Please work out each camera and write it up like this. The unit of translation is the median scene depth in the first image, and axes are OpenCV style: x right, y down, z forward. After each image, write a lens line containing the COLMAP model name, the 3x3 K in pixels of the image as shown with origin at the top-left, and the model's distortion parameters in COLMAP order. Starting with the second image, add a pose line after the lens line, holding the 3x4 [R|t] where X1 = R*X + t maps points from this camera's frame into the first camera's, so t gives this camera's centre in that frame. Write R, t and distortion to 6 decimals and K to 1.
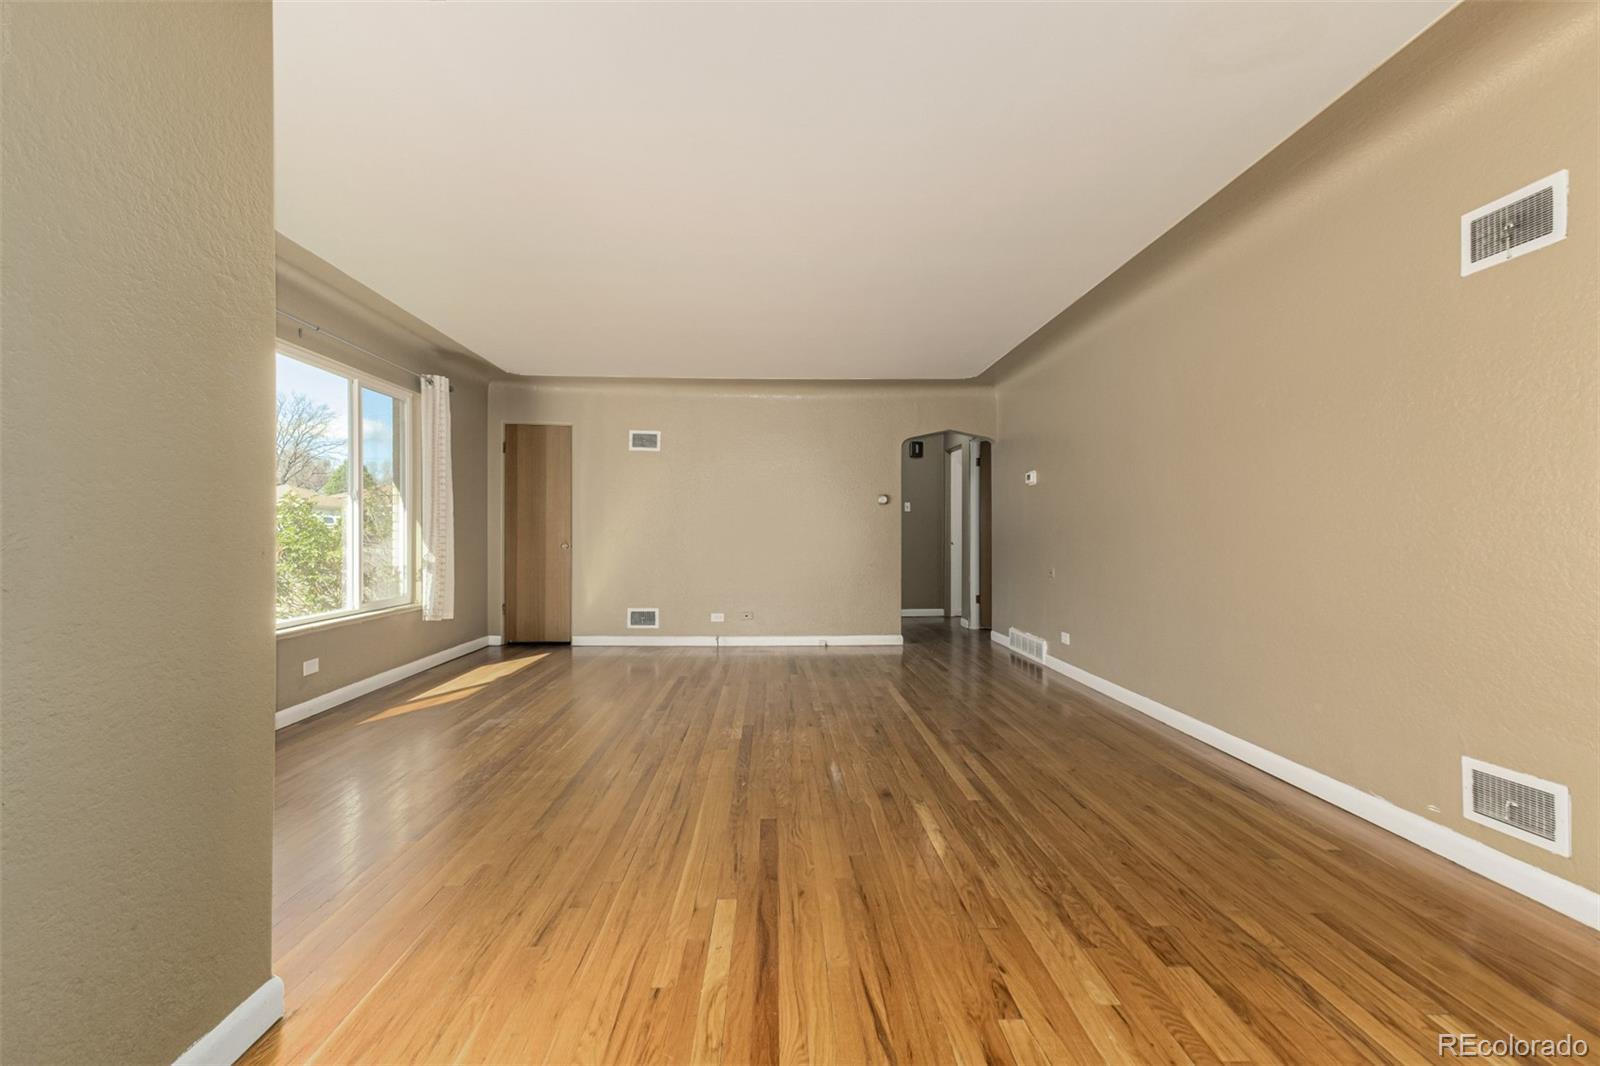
lens RADIAL K [[691.3, 0, 794.3], [0, 691.3, 534.7], [0, 0, 1]] dist [0.007693, 0.000329]
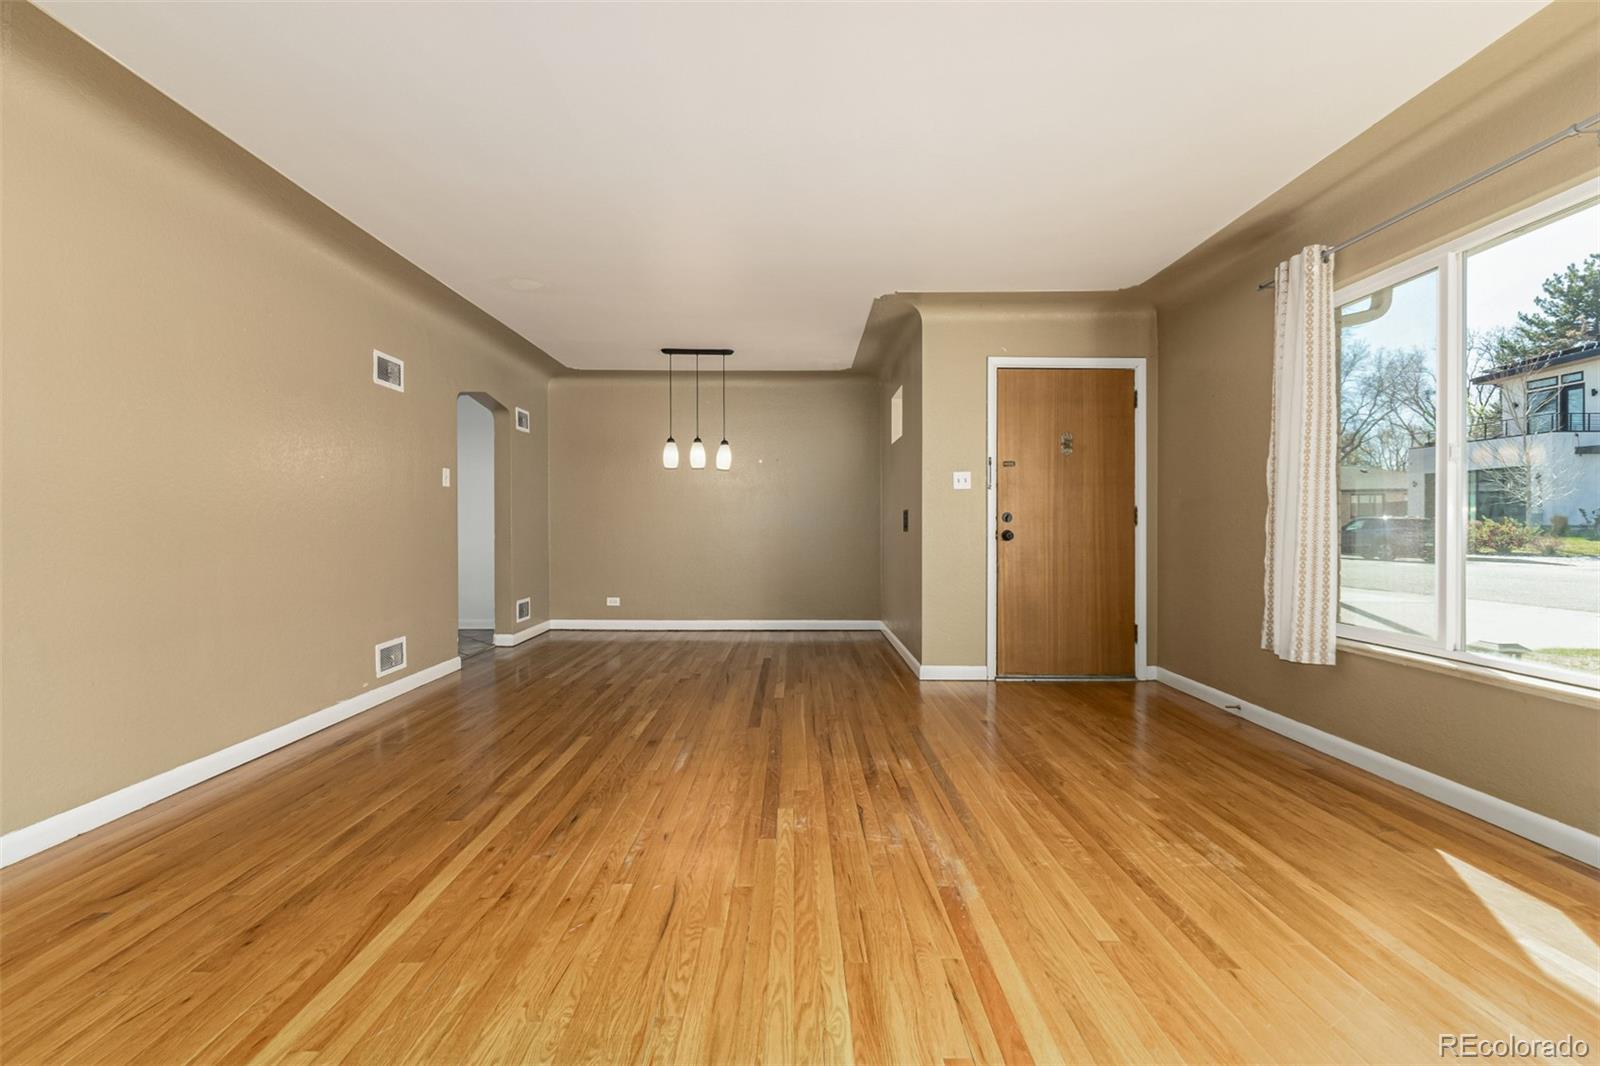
lens RADIAL K [[686.3, 0, 800.0], [0, 686.3, 533.0], [0, 0, 1]] dist [0.004077, 0.000211]
pose [[-0.999801, -0.002346, 0.019836, -0.111552], [-0.002146, 0.999947, 0.010100, 0.002033], [-0.019858, 0.010055, -0.999752, 1.685281]]
